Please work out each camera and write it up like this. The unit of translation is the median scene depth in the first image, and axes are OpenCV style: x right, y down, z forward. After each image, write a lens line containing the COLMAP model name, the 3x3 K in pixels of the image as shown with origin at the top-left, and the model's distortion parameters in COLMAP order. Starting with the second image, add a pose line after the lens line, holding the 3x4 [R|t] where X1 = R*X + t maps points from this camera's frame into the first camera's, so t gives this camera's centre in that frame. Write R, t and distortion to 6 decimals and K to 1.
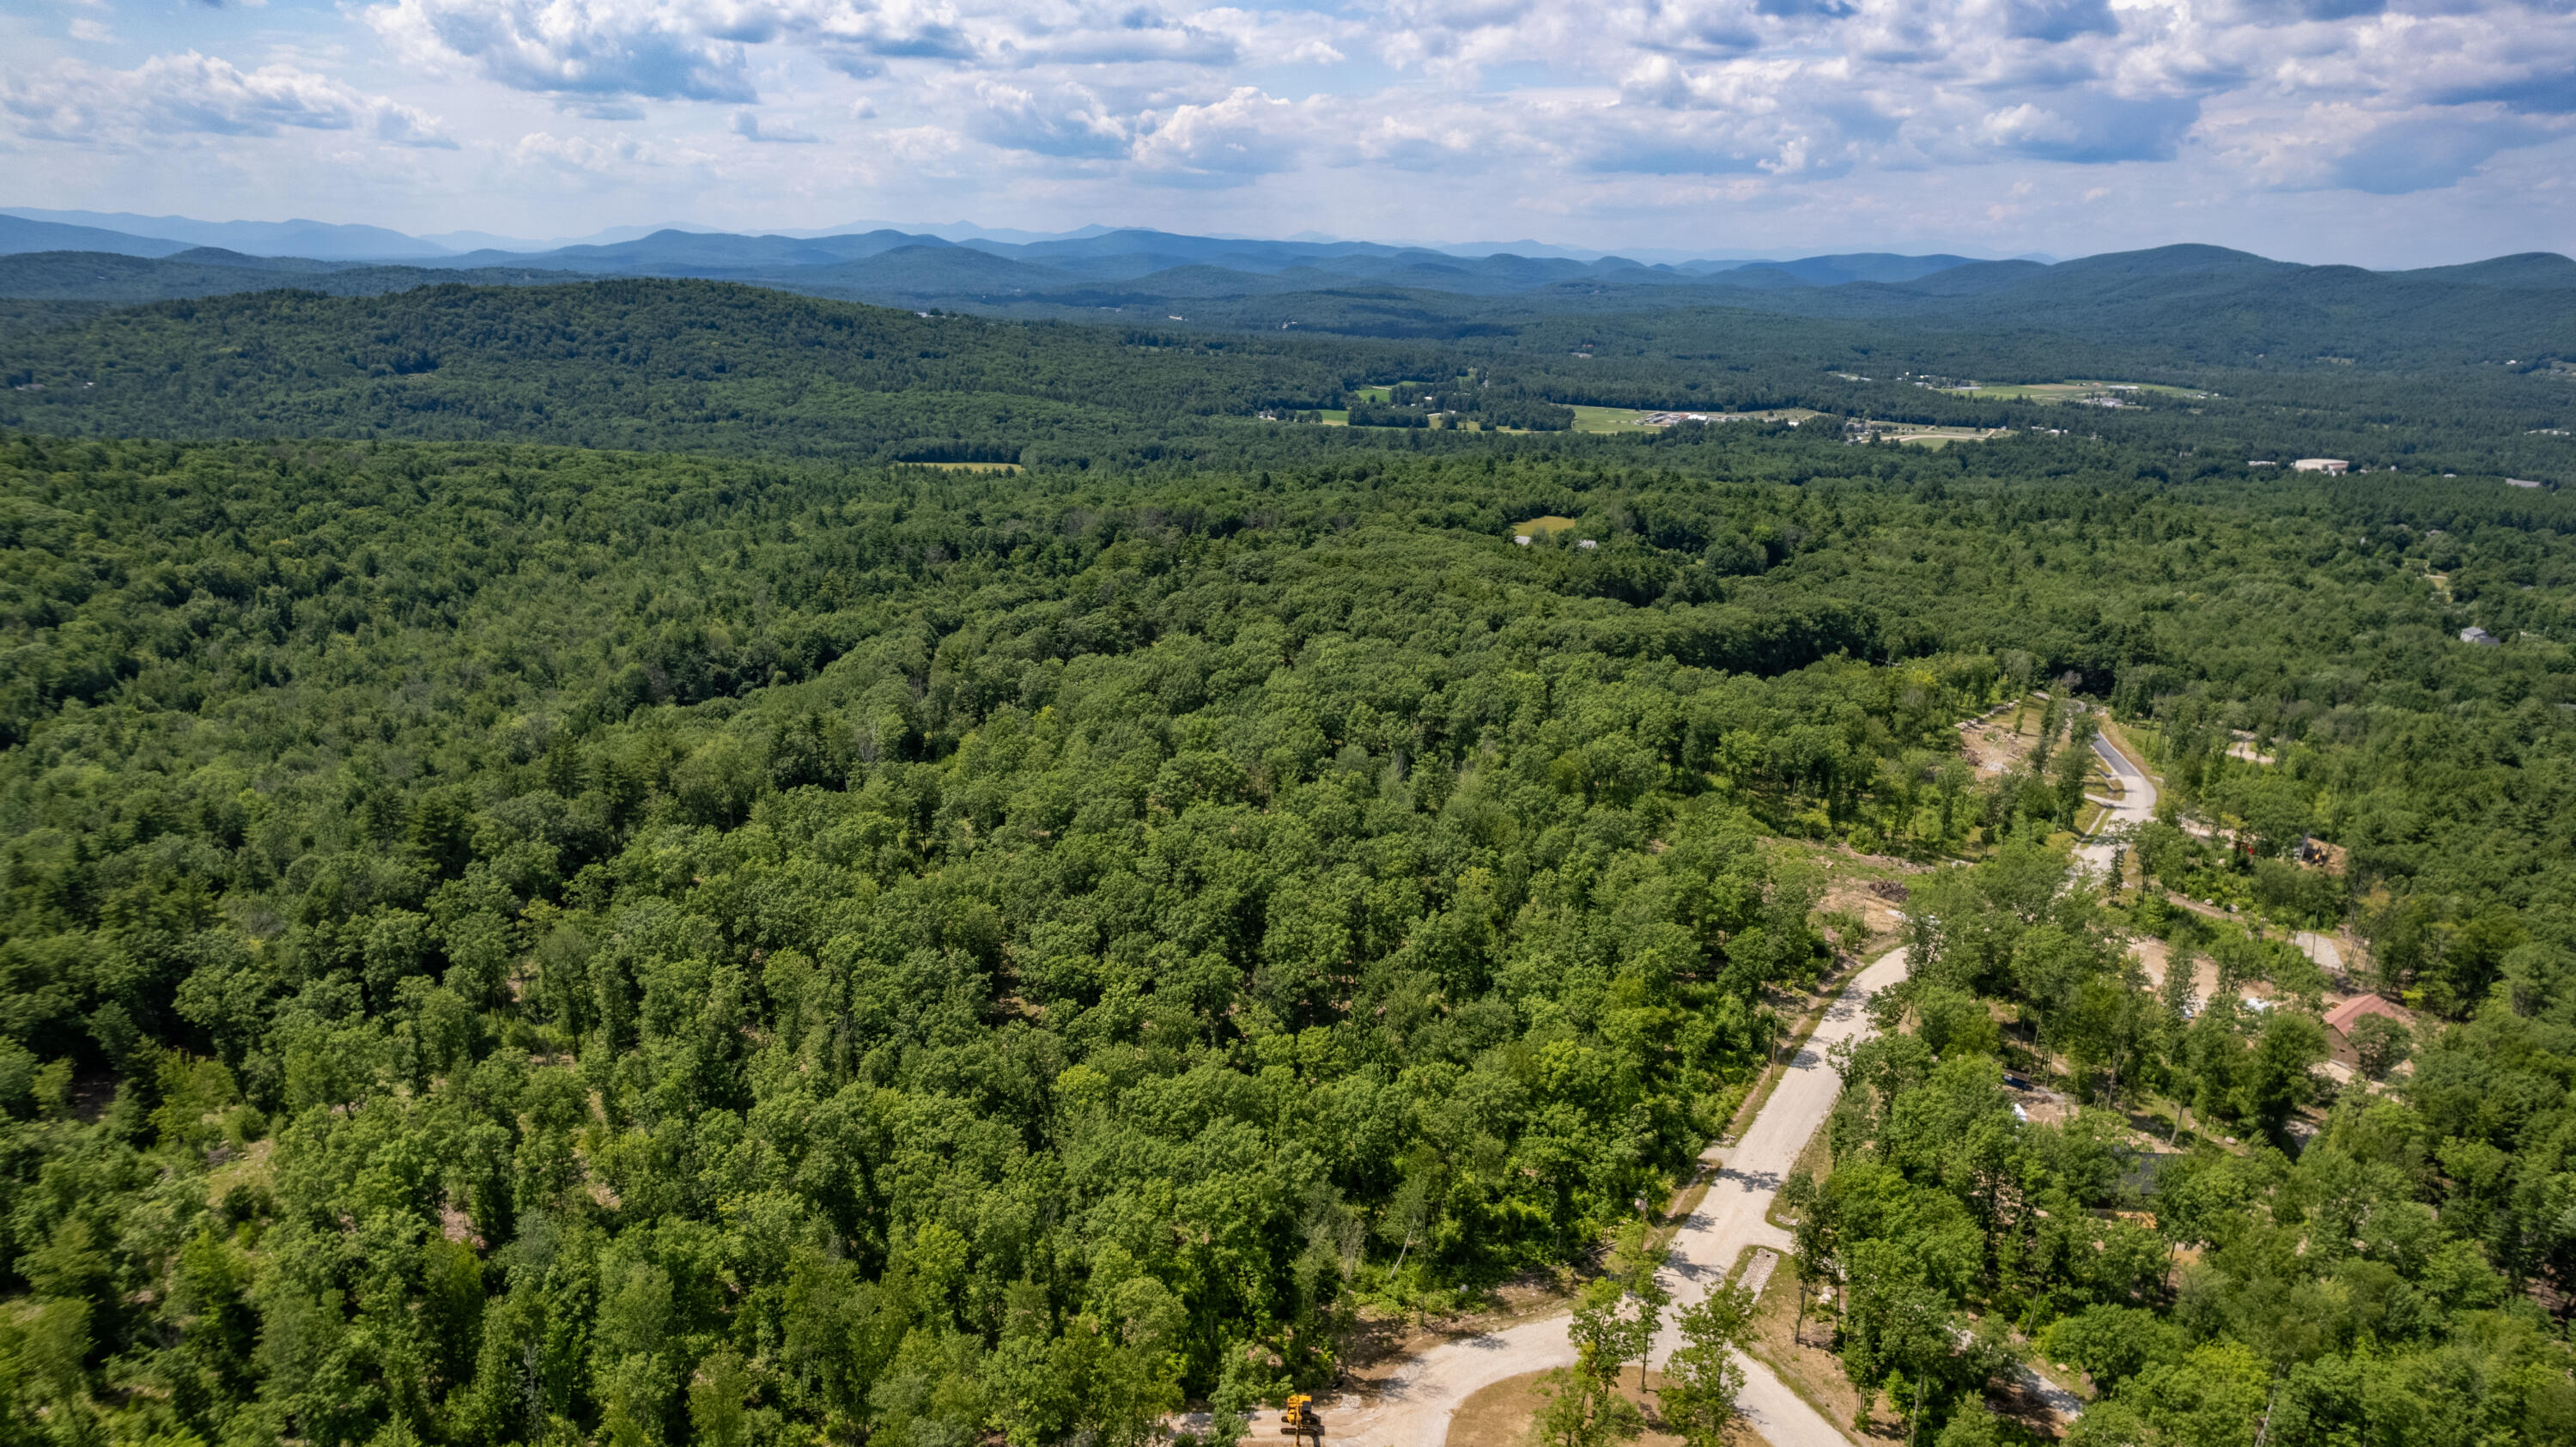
lens RADIAL K [[1683.4, 0, 1271.2], [0, 1683.4, 704.1], [0, 0, 1]] dist [-0.075626, 0.071741]
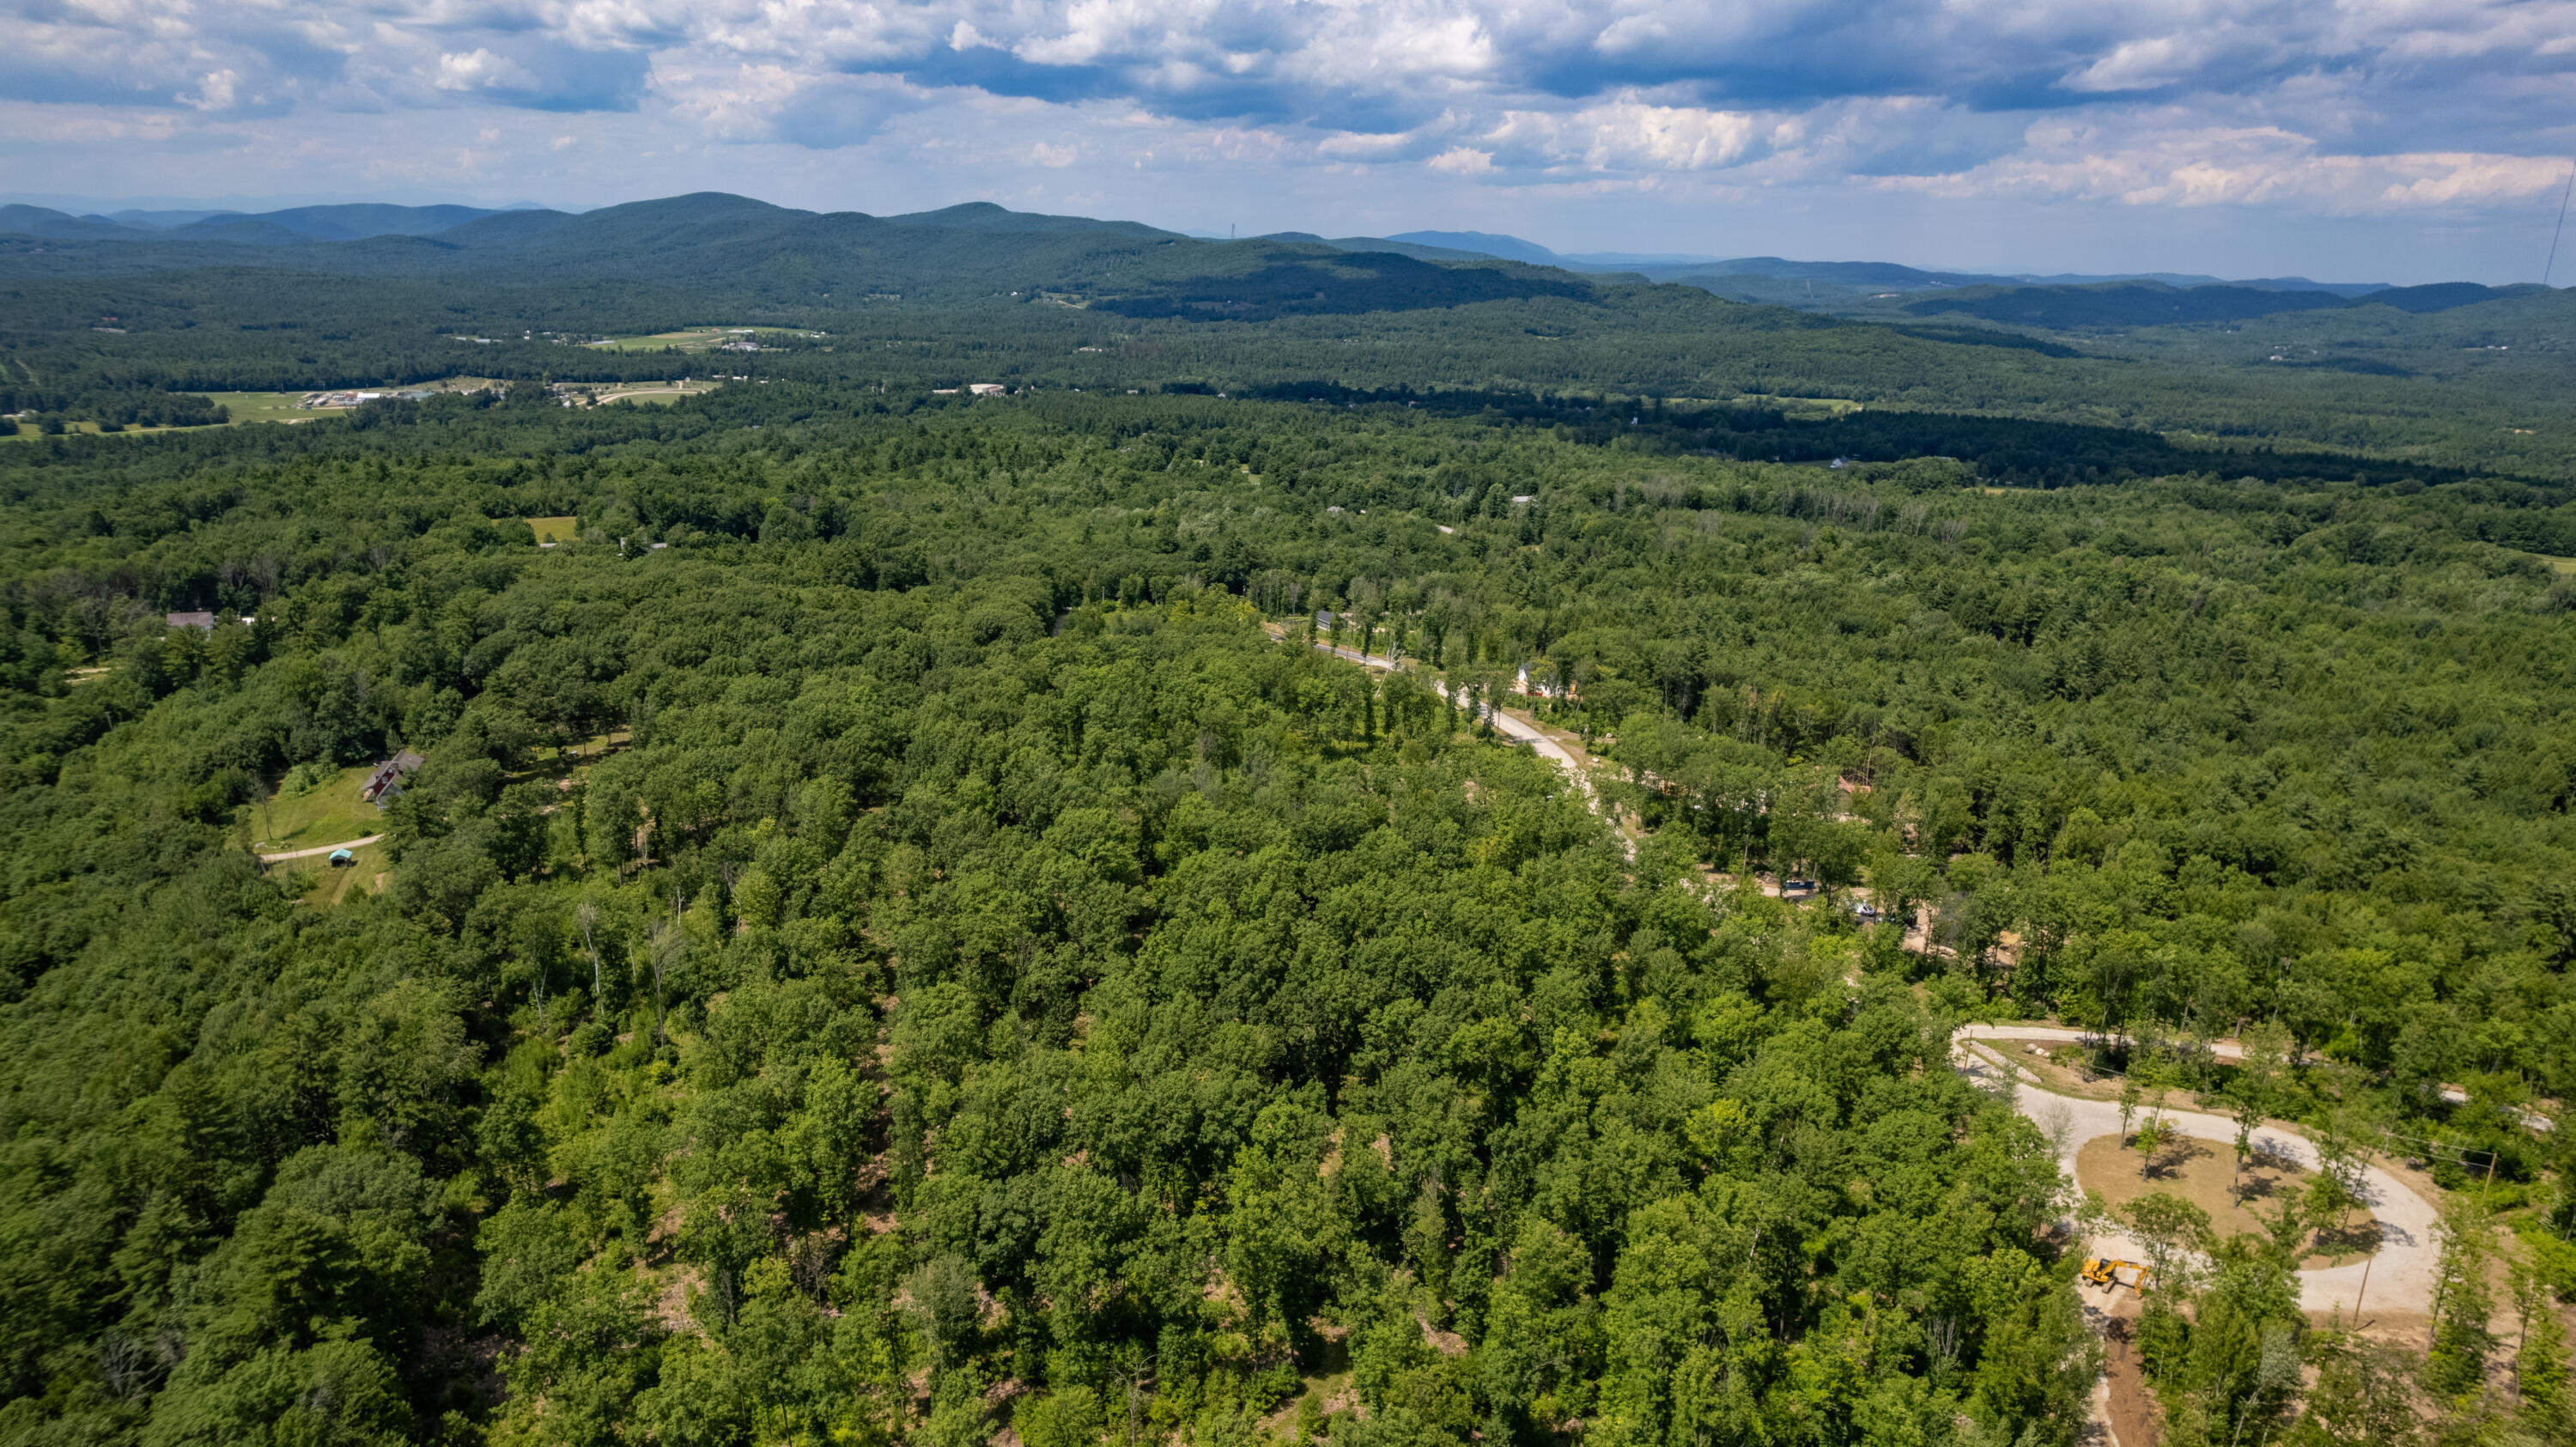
lens RADIAL K [[1683.4, 0, 1289.9], [0, 1683.4, 703.5], [0, 0, 1]] dist [-0.075626, 0.071741]
pose [[0.661252, -0.206477, 0.721189, -0.111702], [0.185445, 0.976529, 0.109549, -0.019546], [-0.726881, 0.061301, 0.684022, 0.059533]]
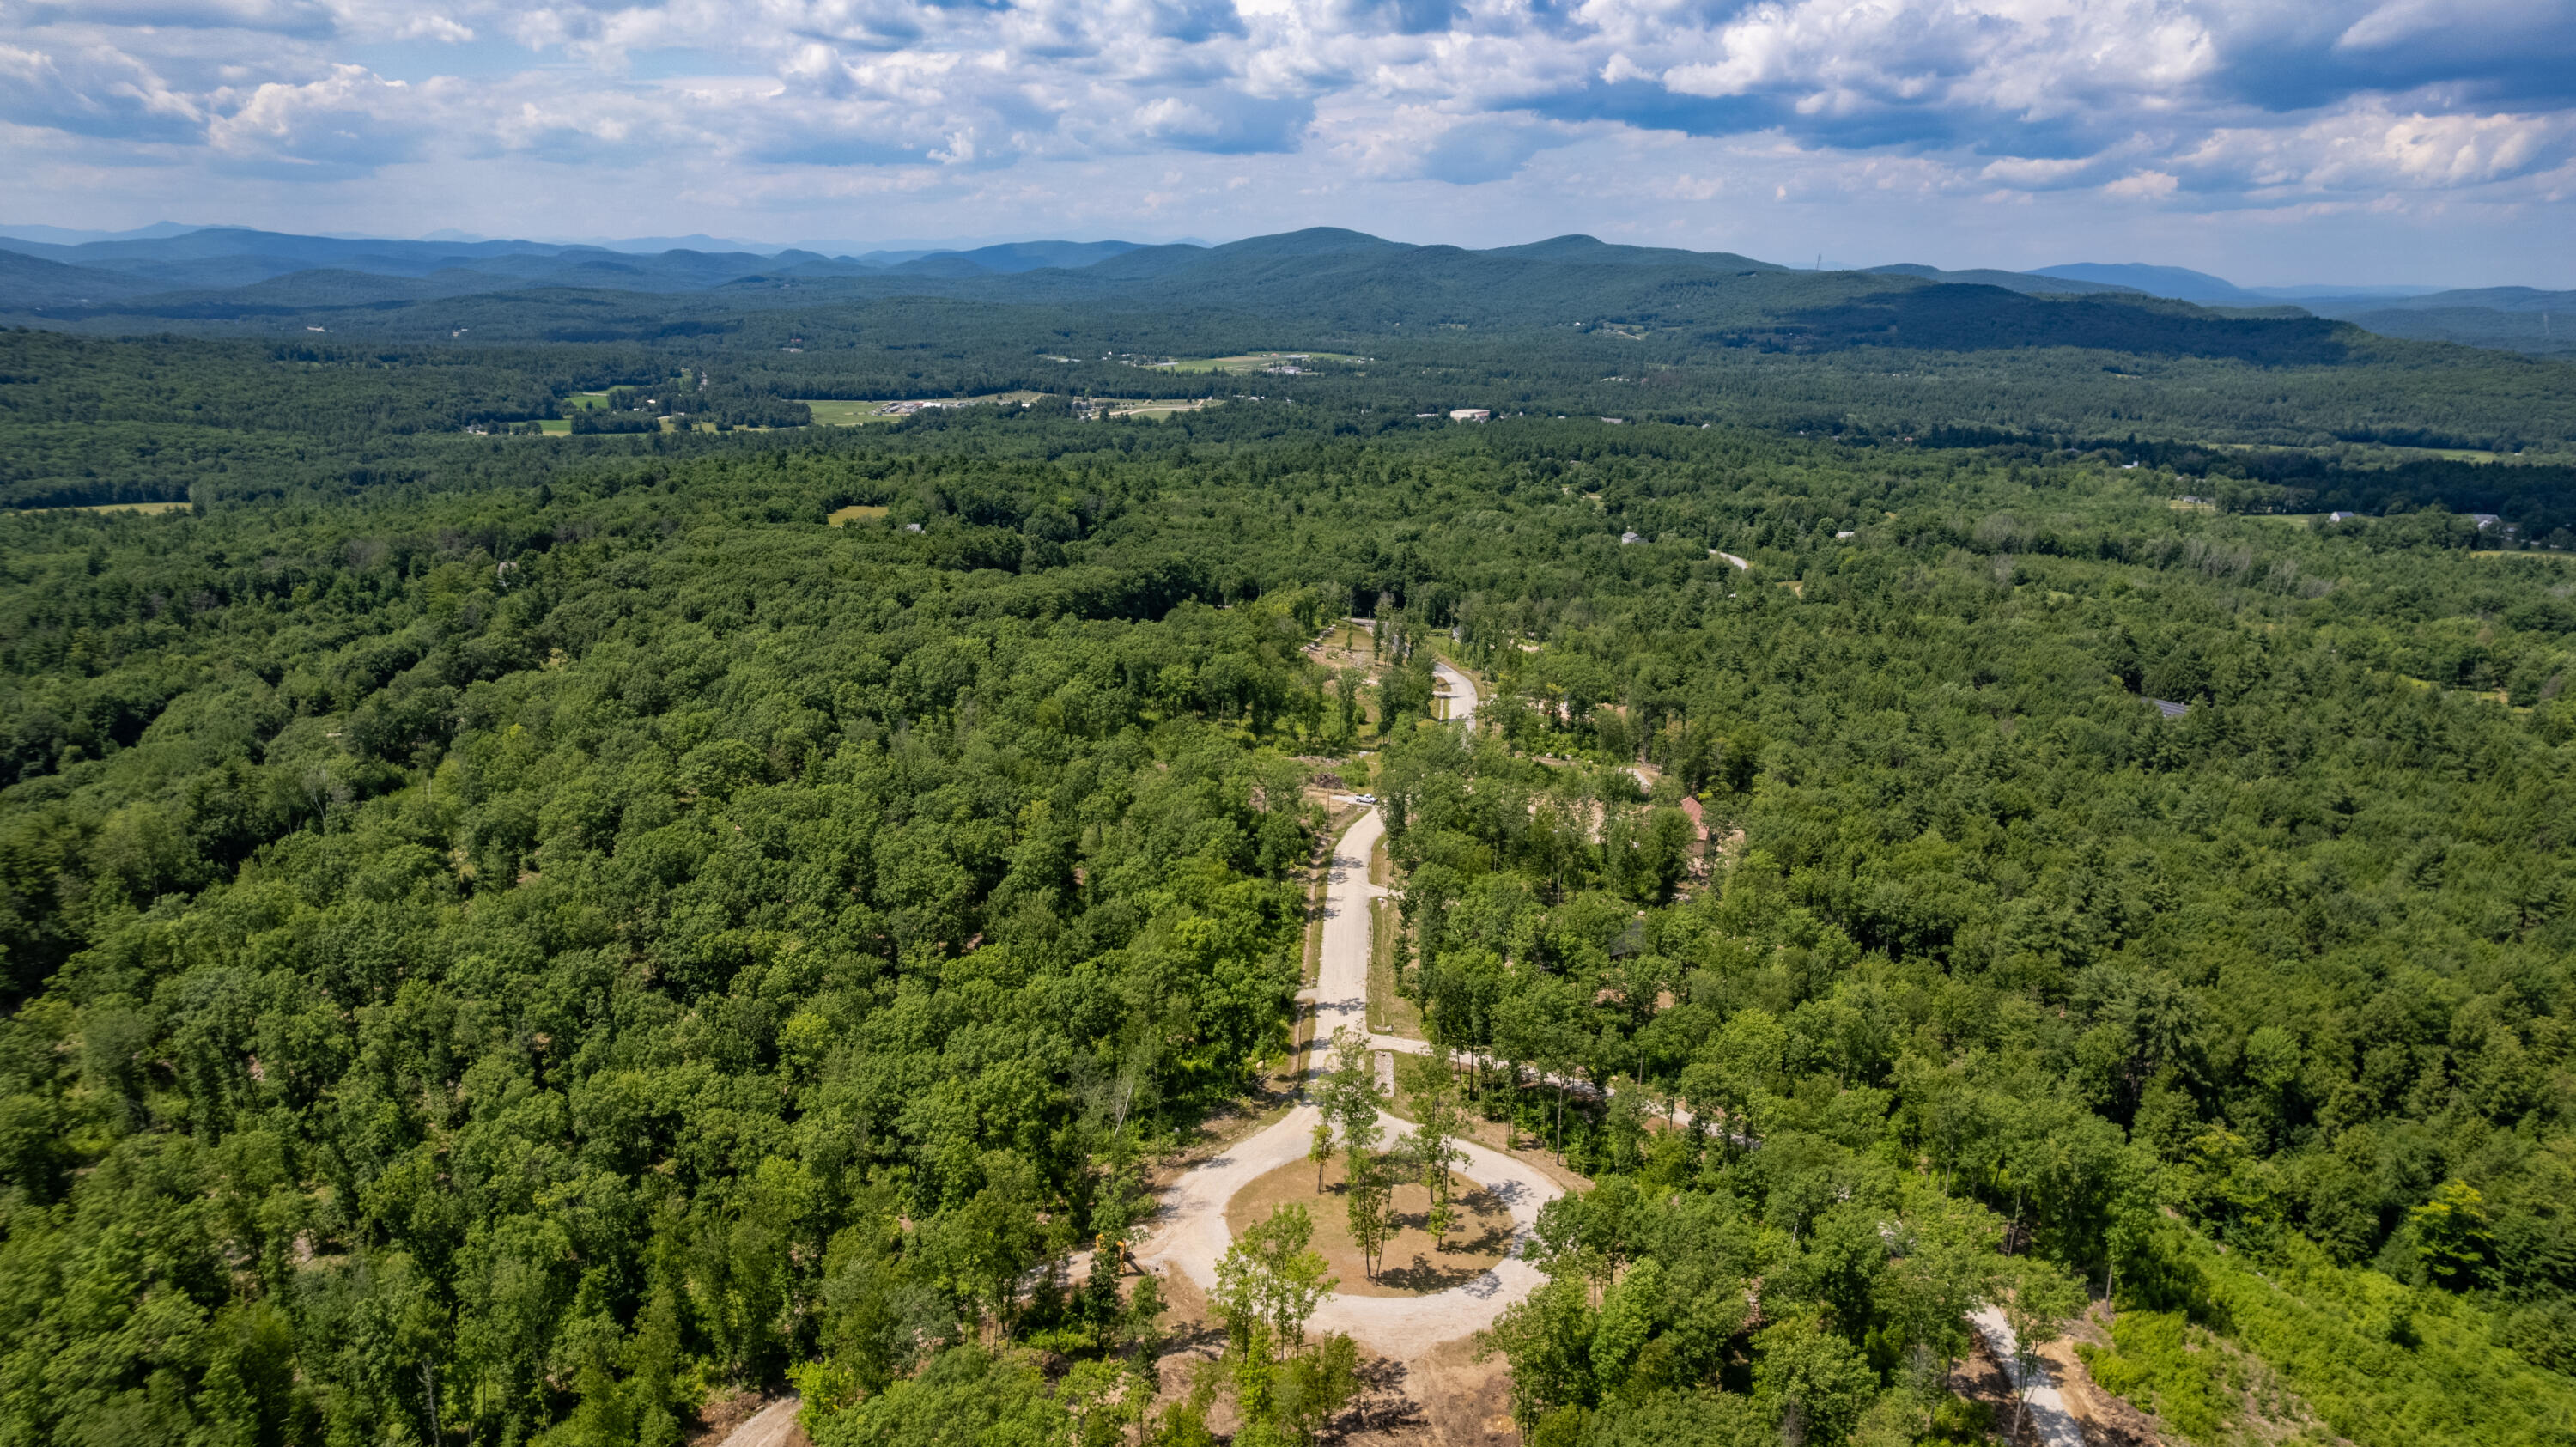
lens RADIAL K [[1683.4, 0, 1287.1], [0, 1683.4, 723.7], [0, 0, 1]] dist [-0.075626, 0.071741]
pose [[0.888151, -0.133097, 0.439857, -0.034472], [0.126073, 0.990986, 0.045298, 0.002957], [-0.441921, 0.015222, 0.896925, -0.010446]]
